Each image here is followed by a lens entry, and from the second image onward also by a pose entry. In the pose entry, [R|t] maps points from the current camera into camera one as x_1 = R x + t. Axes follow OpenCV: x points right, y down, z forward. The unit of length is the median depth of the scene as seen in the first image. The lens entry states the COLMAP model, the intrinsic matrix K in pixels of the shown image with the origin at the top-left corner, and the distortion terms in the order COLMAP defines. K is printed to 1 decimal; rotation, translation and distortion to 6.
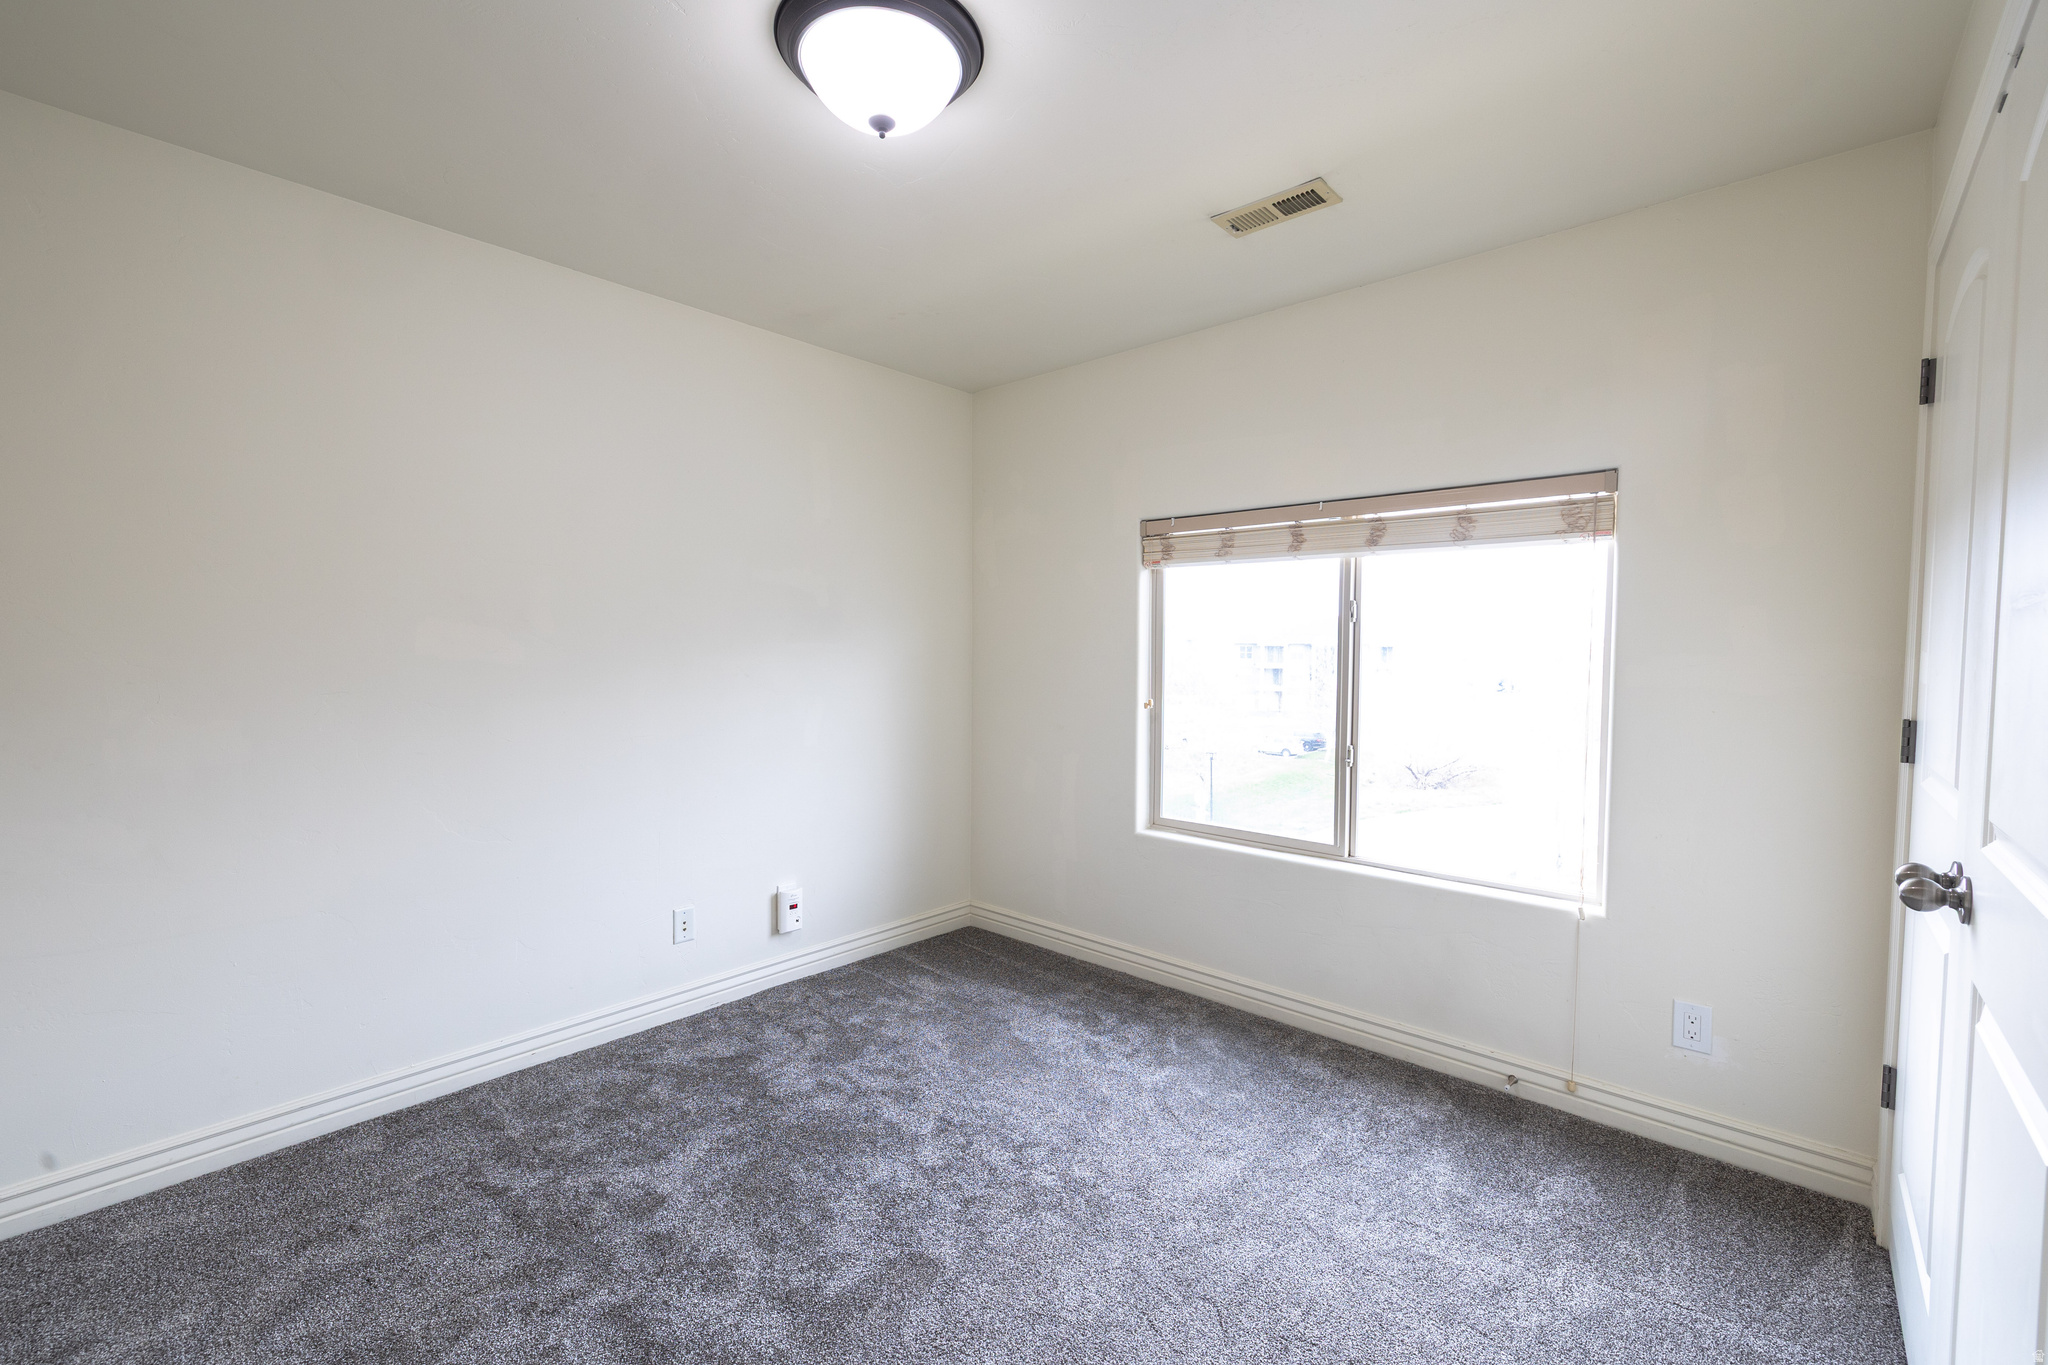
lens RADIAL K [[859.8, 0, 1041.3], [0, 859.8, 678.5], [0, 0, 1]] dist [-0.000121, 0.000302]
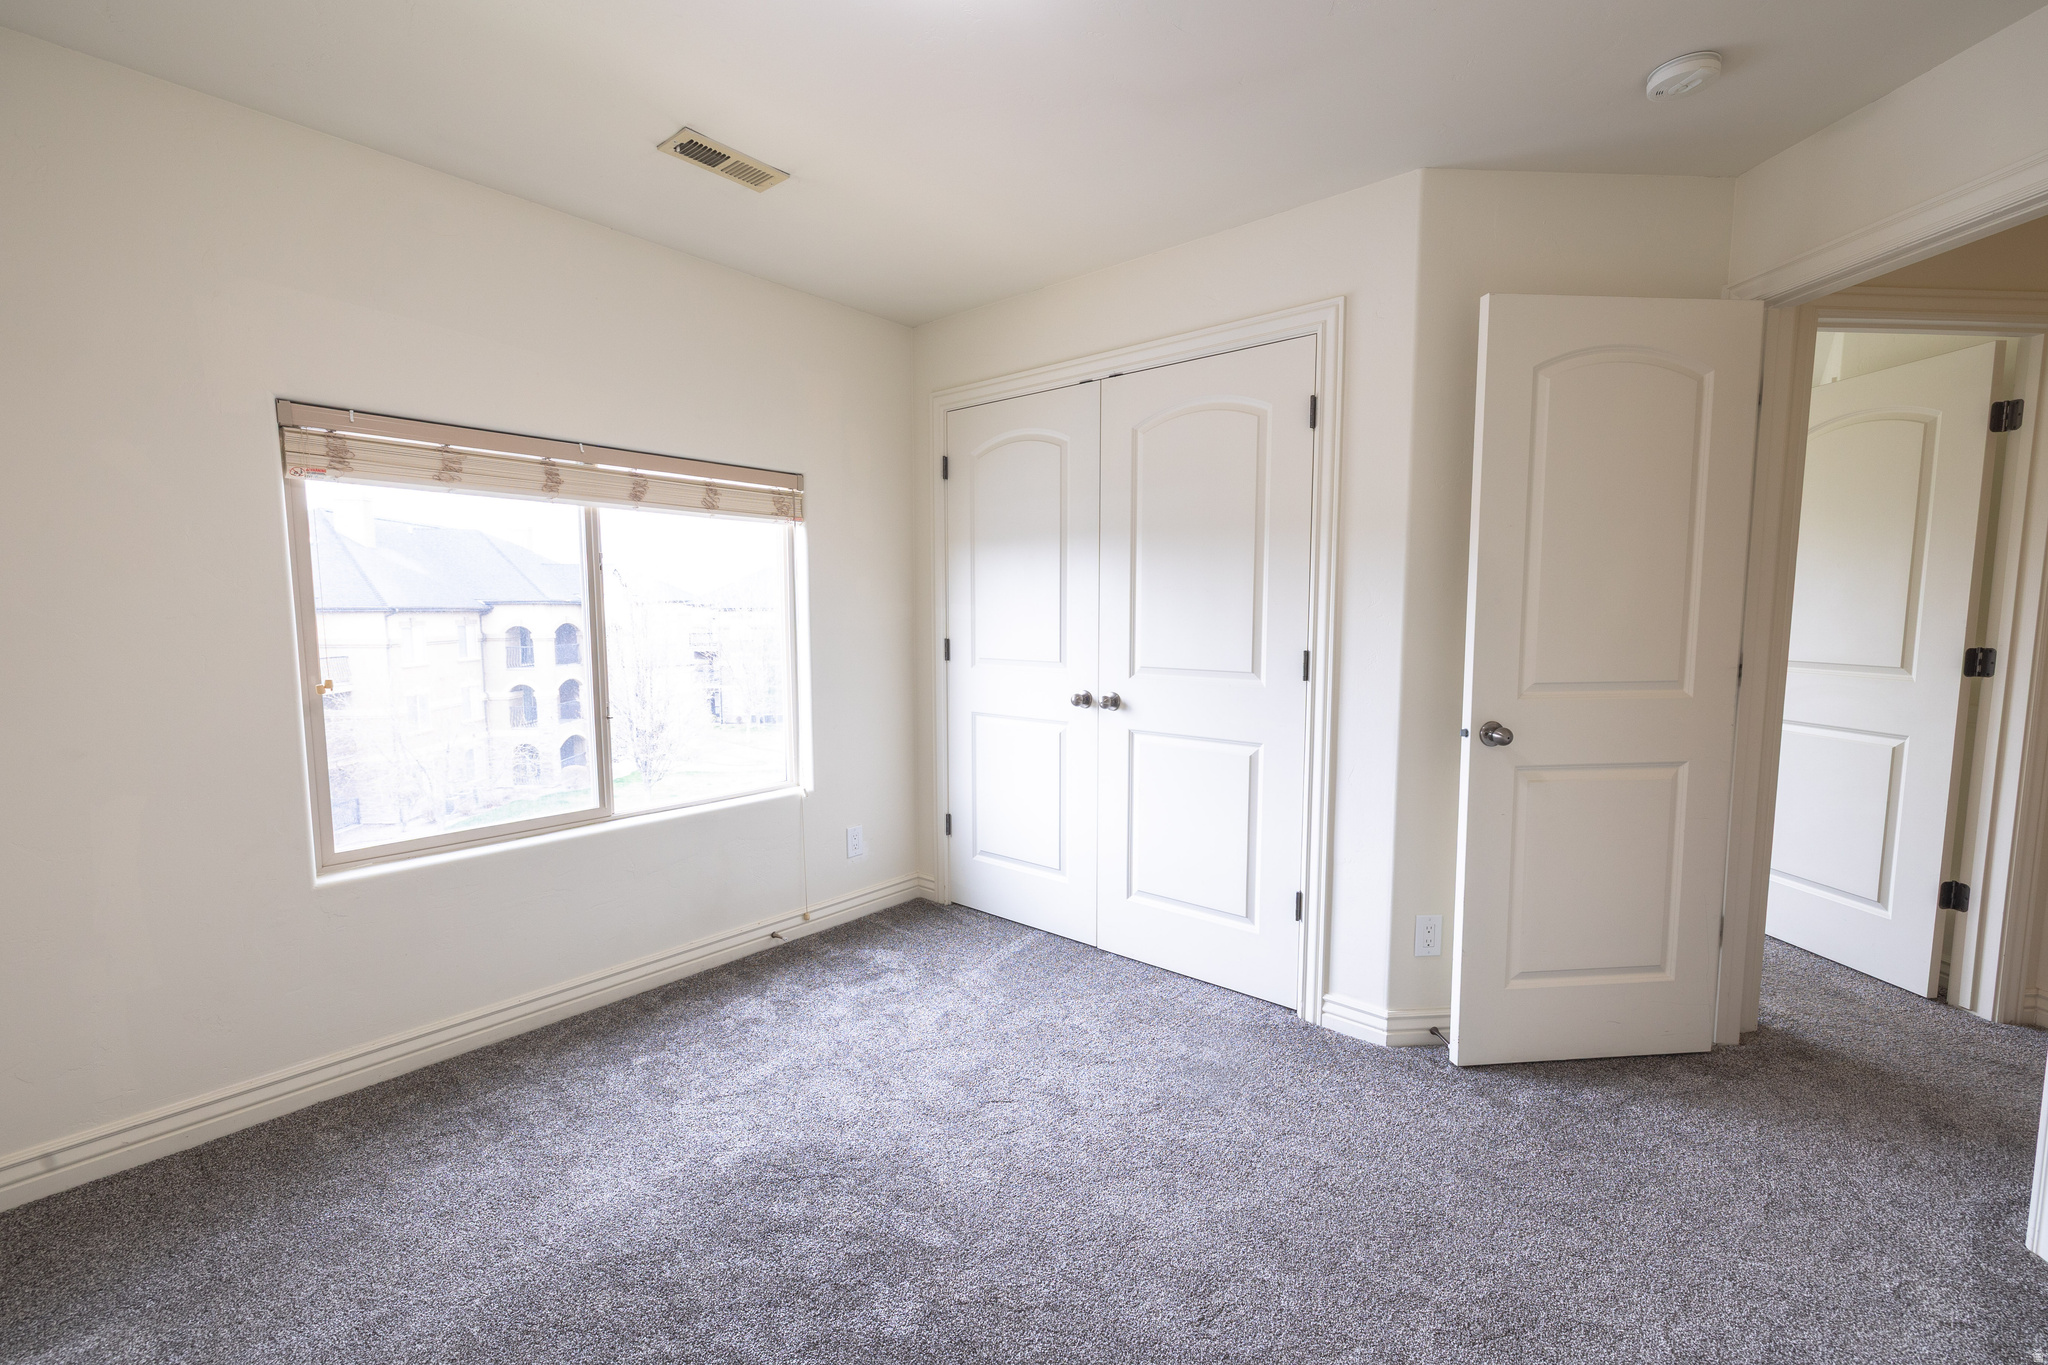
lens RADIAL K [[859.8, 0, 1028.1], [0, 859.8, 681.5], [0, 0, 1]] dist [-0.000121, 0.000302]
pose [[-0.023799, -0.096574, 0.995041, -0.642881], [0.028822, 0.994843, 0.097244, -0.028107], [-0.999301, 0.030993, -0.020893, 0.563237]]
